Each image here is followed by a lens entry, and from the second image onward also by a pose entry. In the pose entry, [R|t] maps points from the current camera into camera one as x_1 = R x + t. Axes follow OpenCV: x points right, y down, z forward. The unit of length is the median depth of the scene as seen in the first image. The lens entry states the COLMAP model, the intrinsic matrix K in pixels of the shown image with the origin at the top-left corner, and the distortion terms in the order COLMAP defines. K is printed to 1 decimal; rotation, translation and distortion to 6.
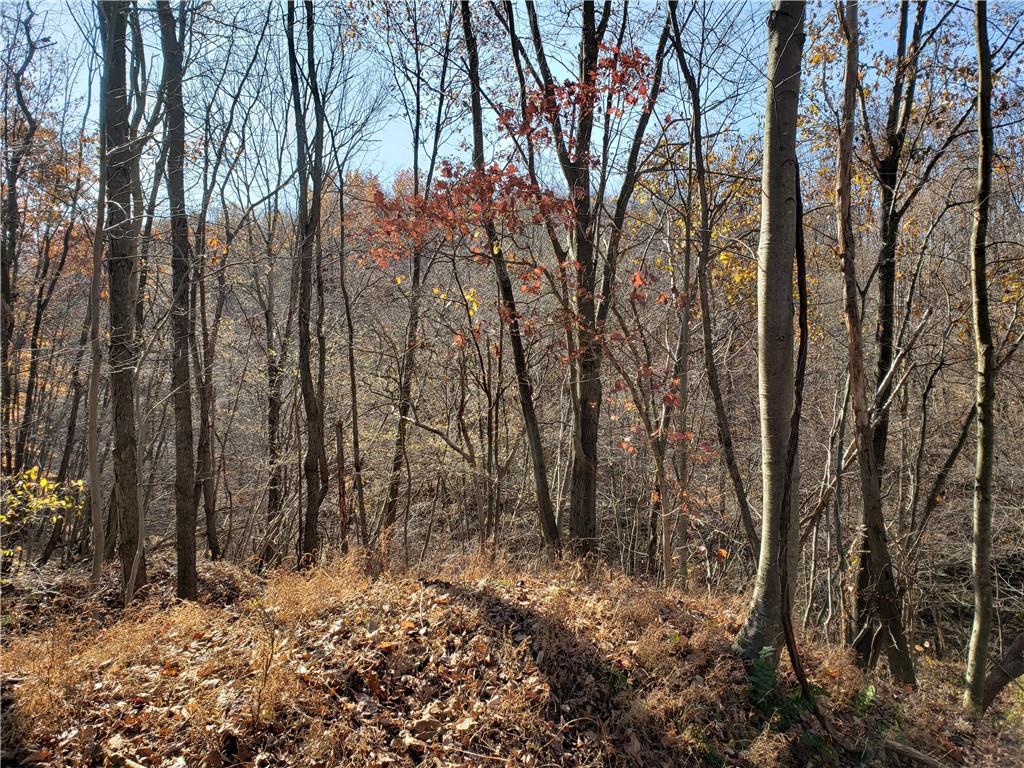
lens RADIAL K [[794.4, 0, 512.0], [0, 794.4, 384.0], [0, 0, 1]] dist [-0.008857, 0.044566]
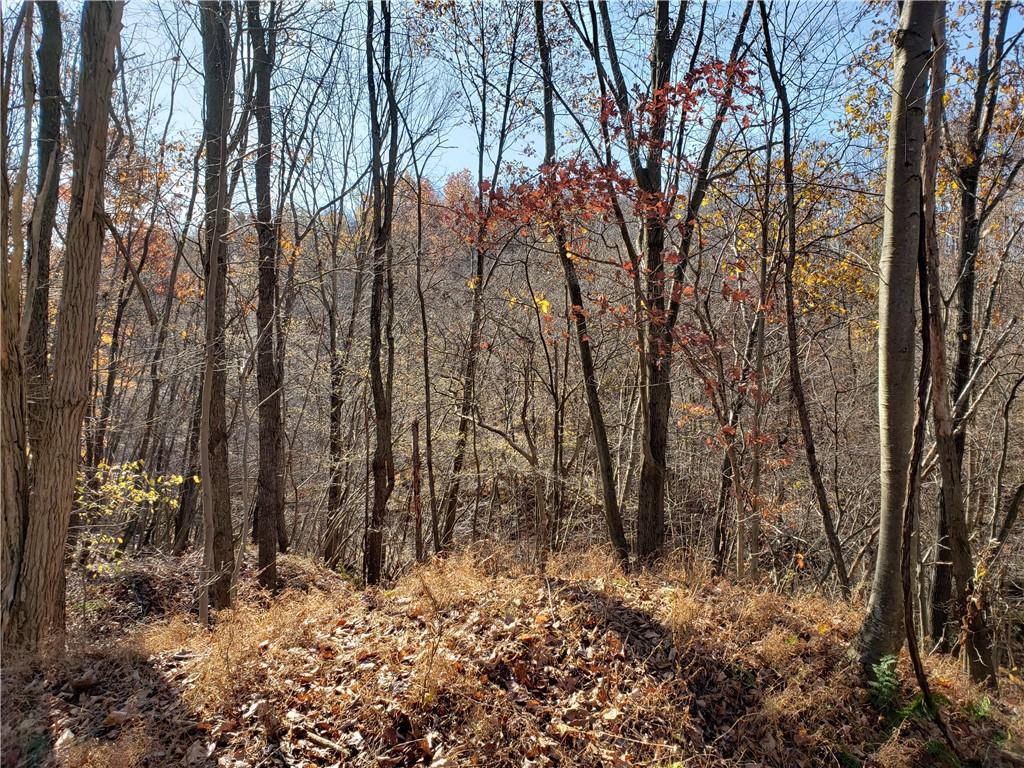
lens RADIAL K [[793.2, 0, 512.4], [0, 793.2, 373.1], [0, 0, 1]] dist [-0.004444, 0.034168]
pose [[0.998194, 0.014250, -0.058356, -0.103471], [-0.015144, 0.999774, -0.014920, -0.004651], [0.058130, 0.015777, 0.998184, -0.049456]]
